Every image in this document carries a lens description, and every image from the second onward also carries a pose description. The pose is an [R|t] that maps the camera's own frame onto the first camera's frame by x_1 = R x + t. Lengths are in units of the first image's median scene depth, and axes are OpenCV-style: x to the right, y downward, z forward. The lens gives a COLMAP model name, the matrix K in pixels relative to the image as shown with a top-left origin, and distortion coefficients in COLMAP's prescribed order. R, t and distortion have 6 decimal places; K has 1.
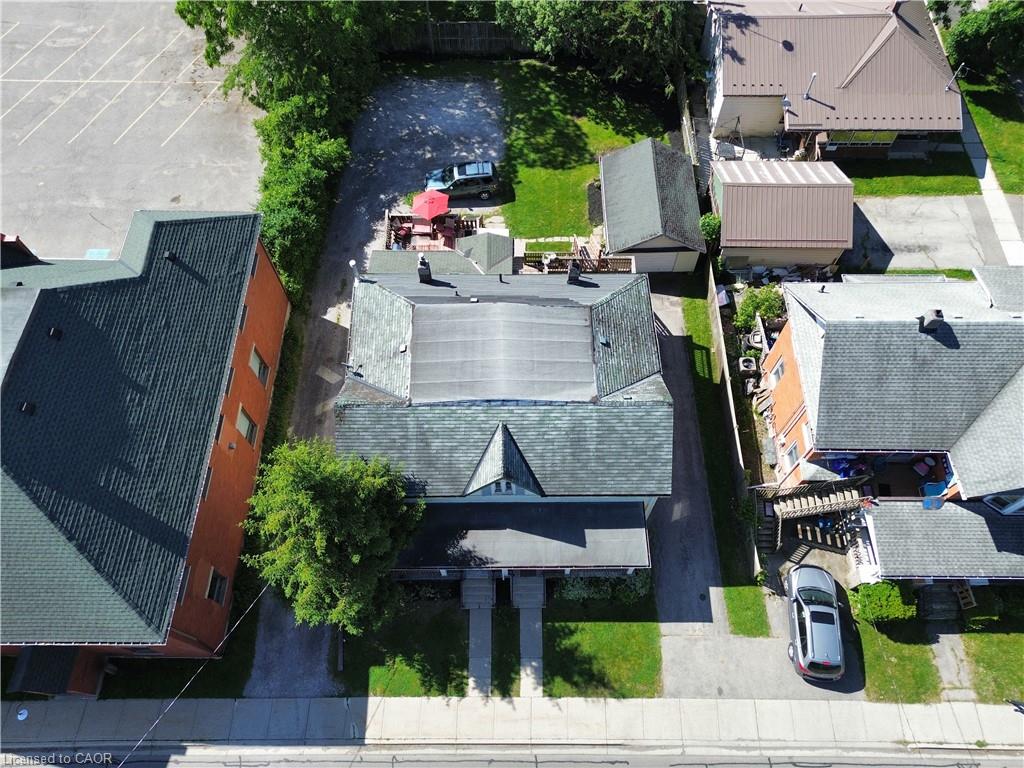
lens RADIAL K [[736.7, 0, 516.3], [0, 736.7, 384.2], [0, 0, 1]] dist [0.020034, -0.003526]
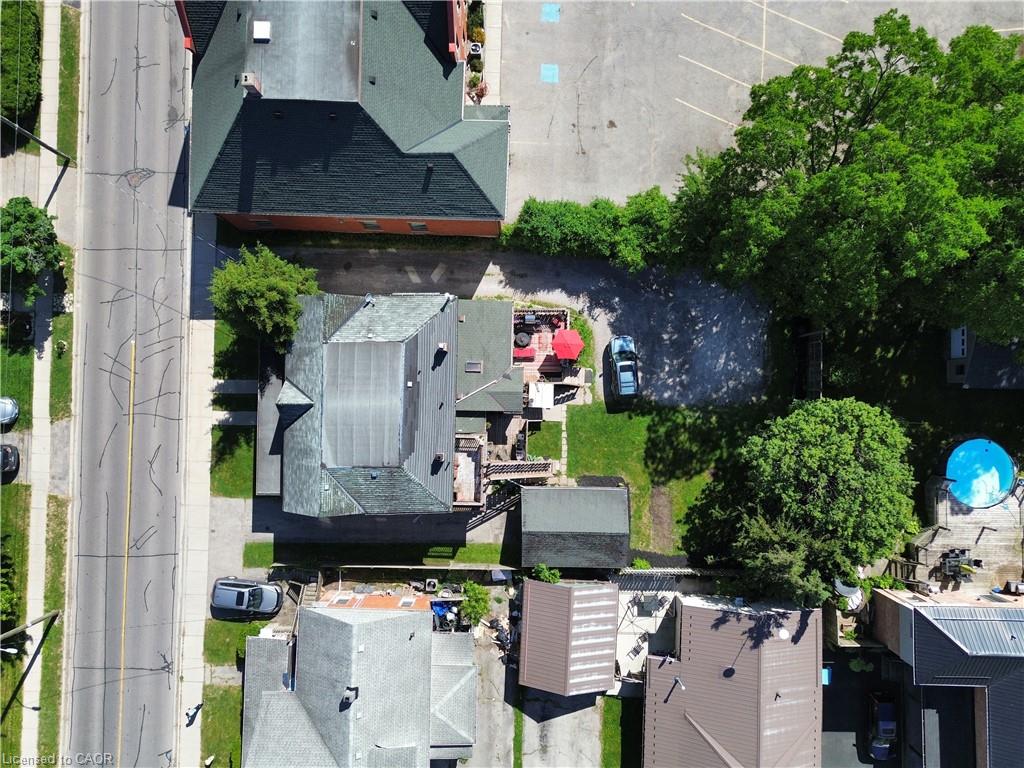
lens RADIAL K [[736.7, 0, 516.3], [0, 736.7, 384.2], [0, 0, 1]] dist [0.020034, -0.003526]
pose [[-0.016083, 0.999788, -0.012829, -0.032887], [-0.873311, -0.007798, 0.487100, -0.738466], [0.486897, 0.019038, 0.873252, -0.094047]]
